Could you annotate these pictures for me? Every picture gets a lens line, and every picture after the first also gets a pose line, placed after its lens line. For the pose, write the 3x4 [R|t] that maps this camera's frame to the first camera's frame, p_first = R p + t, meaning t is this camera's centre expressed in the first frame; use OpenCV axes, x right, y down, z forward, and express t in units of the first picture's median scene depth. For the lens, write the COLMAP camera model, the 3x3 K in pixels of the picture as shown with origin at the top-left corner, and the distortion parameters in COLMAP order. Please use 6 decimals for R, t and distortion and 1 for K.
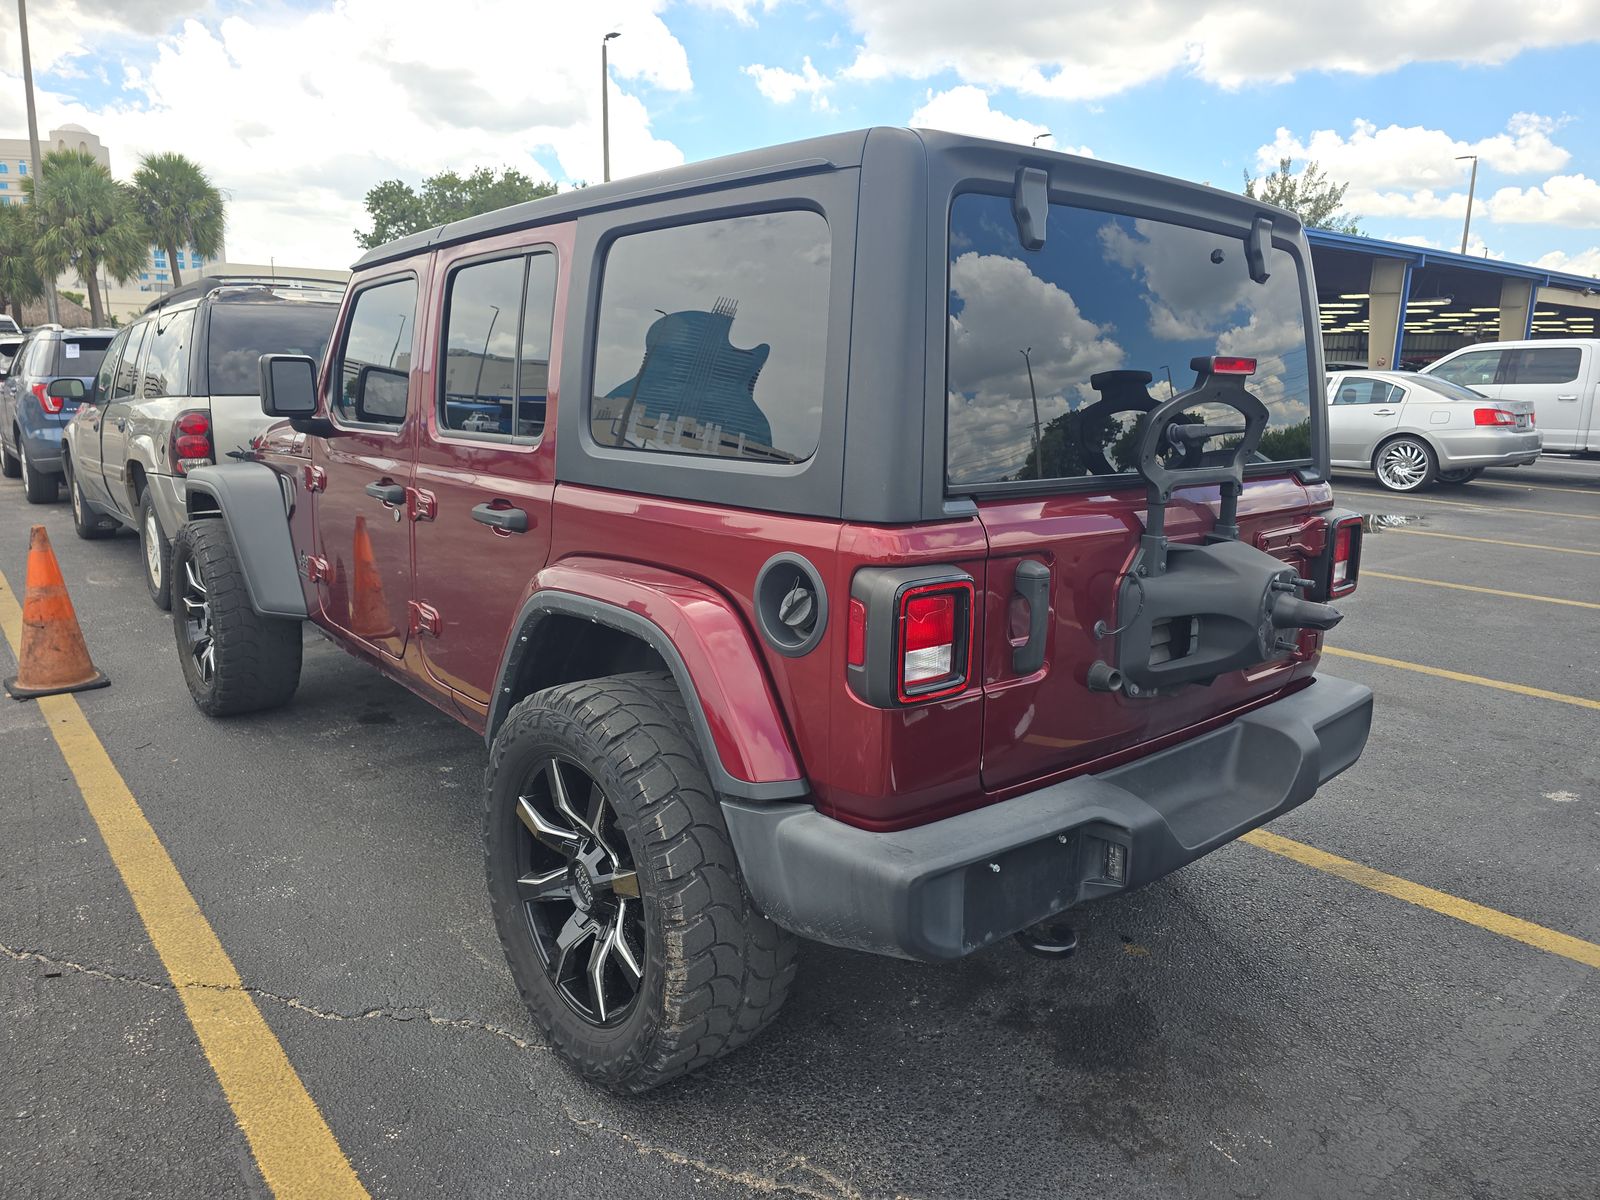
lens RADIAL K [[1065.4, 0, 797.5], [0, 1065.4, 619.2], [0, 0, 1]] dist [0.006975, 0.000035]
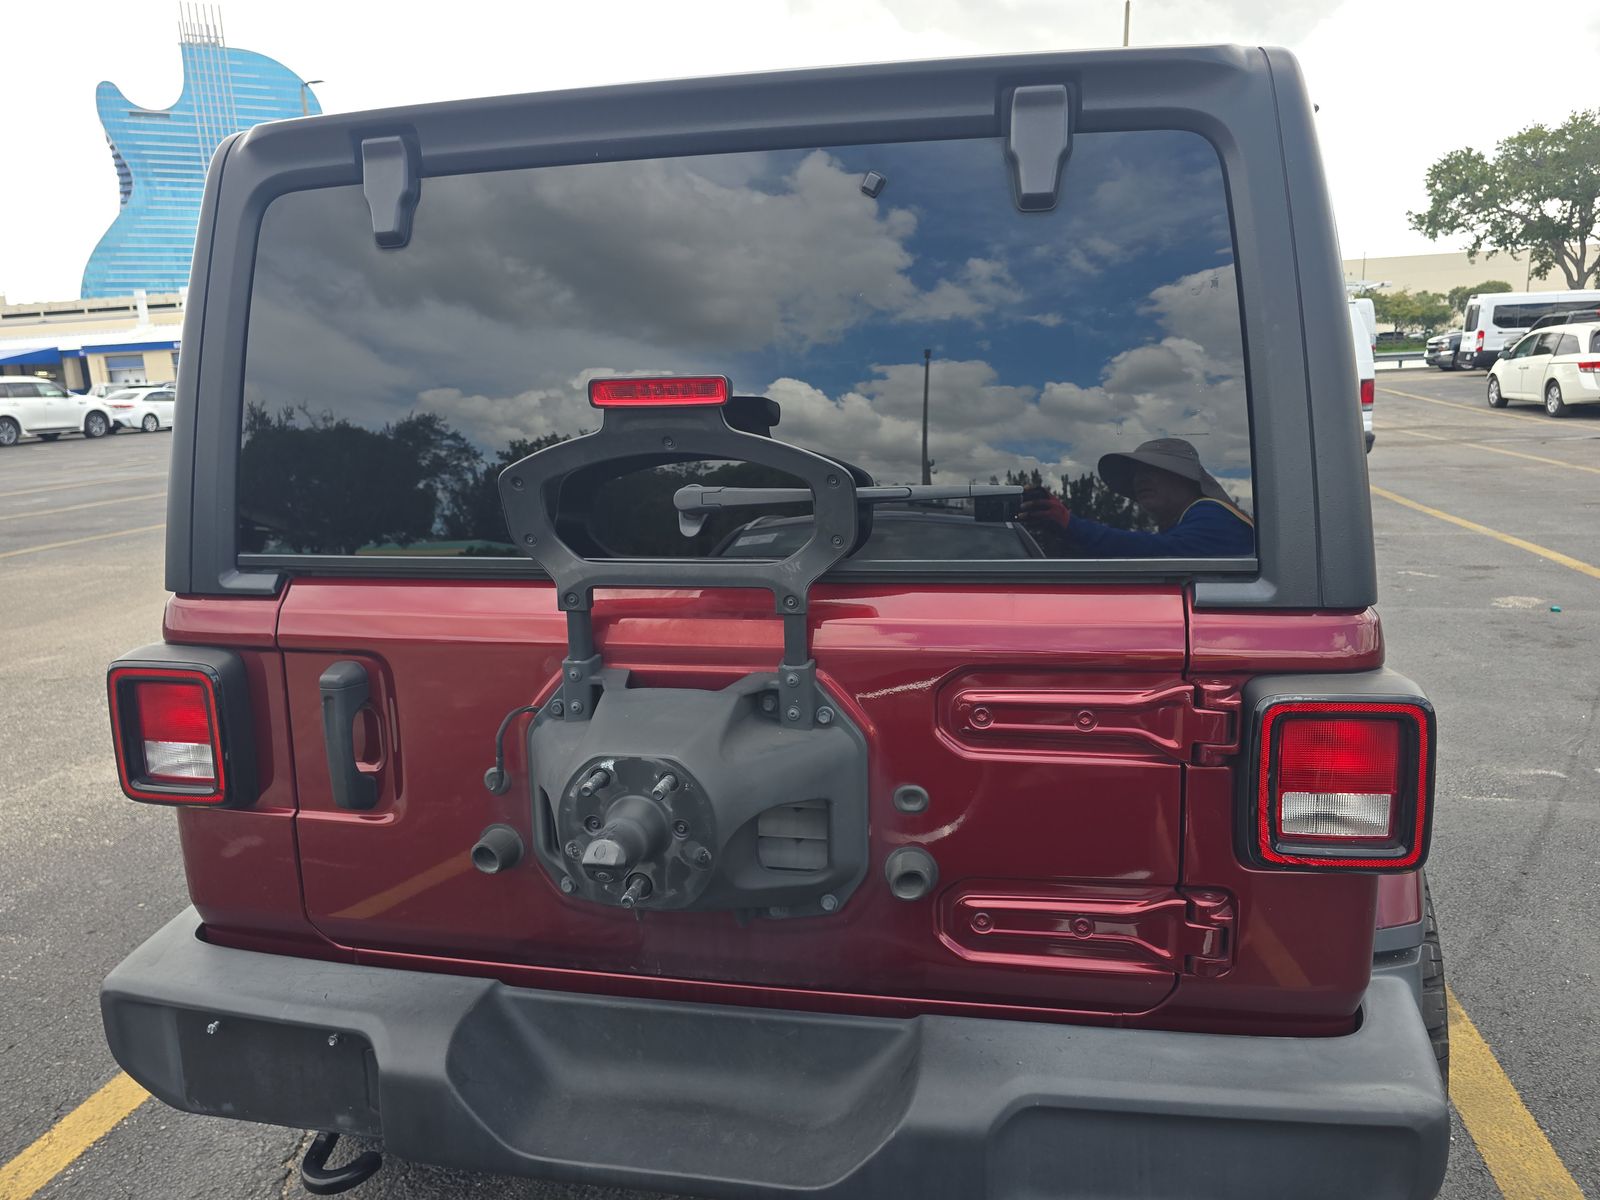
lens RADIAL K [[1104.1, 0, 800.0], [0, 1104.1, 600.0], [0, 0, 1]] dist [0.030479, -0.002424]
pose [[0.630605, 0.128020, -0.765473, 0.681032], [-0.145273, 0.988339, 0.045615, -0.122981], [0.762387, 0.082438, 0.641849, 0.481163]]
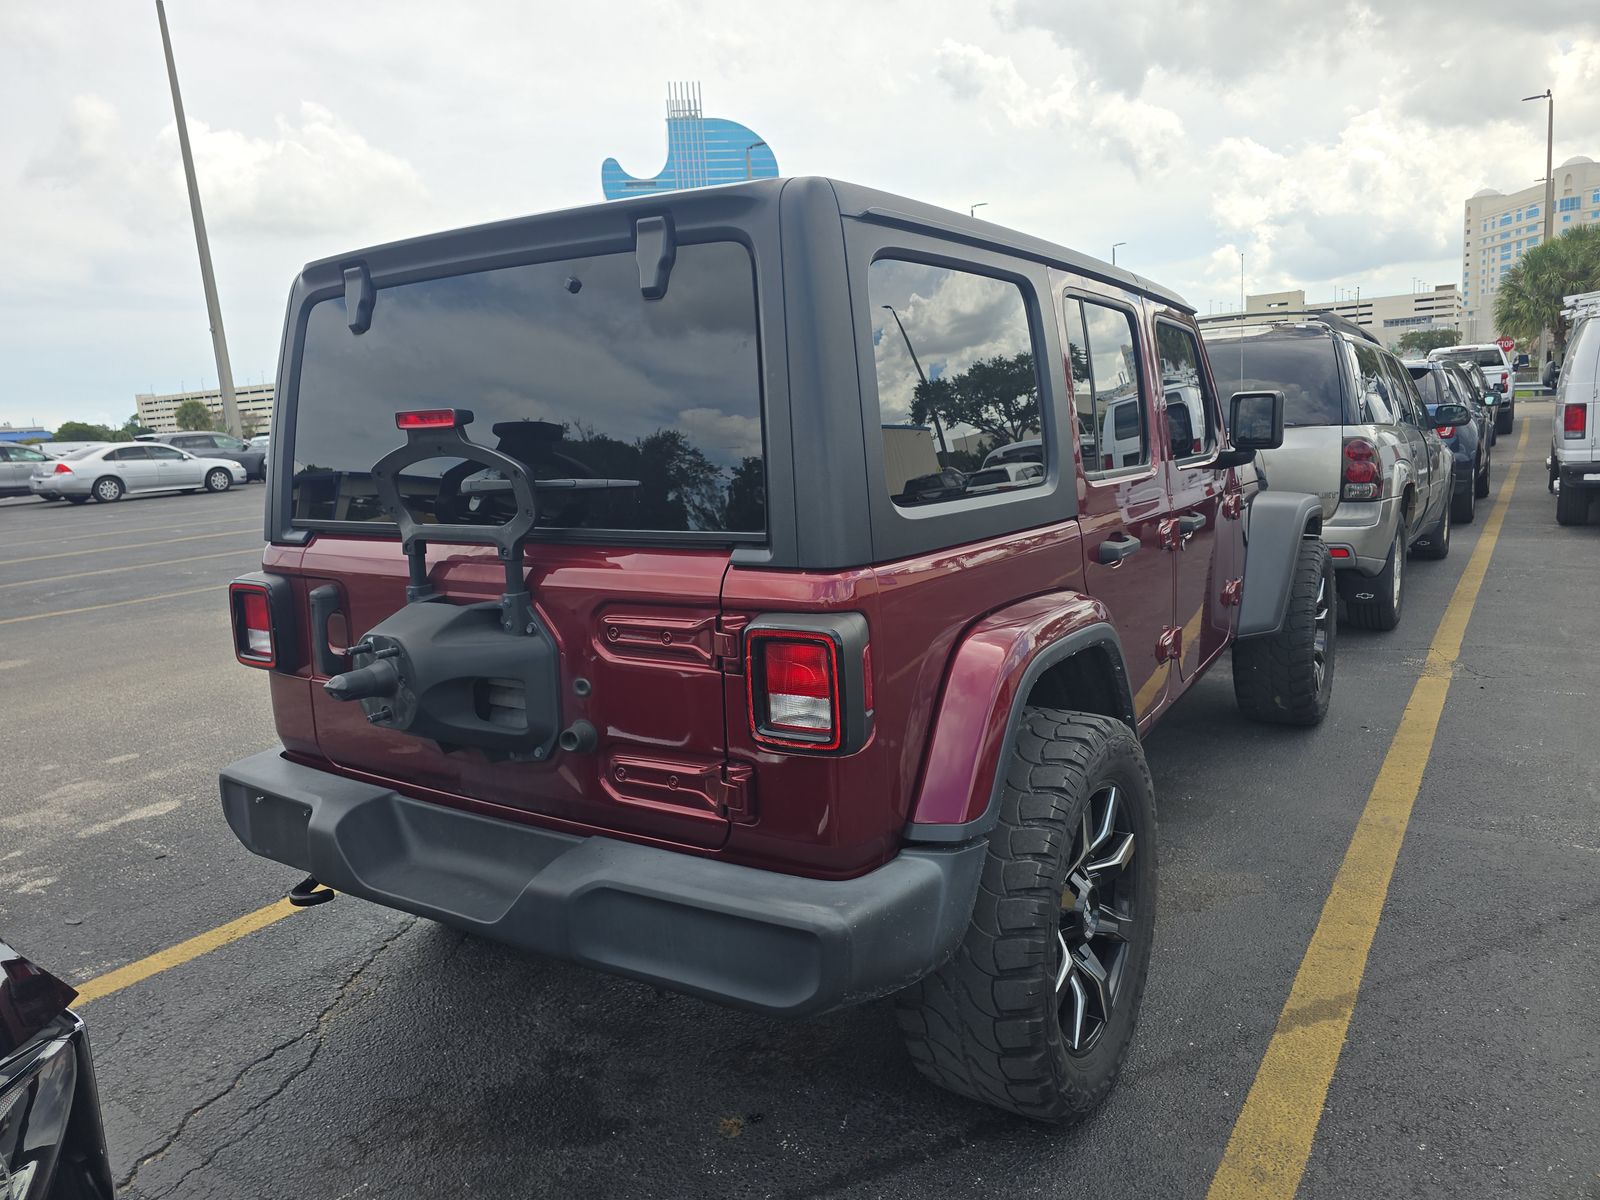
lens RADIAL K [[1087.8, 0, 800.0], [0, 1087.8, 600.0], [0, 0, 1]] dist [0.014498, -0.014081]
pose [[0.313343, 0.141308, -0.939068, 1.071126], [-0.174172, 0.980644, 0.089448, -0.168673], [0.933531, 0.135531, 0.331890, 0.727738]]
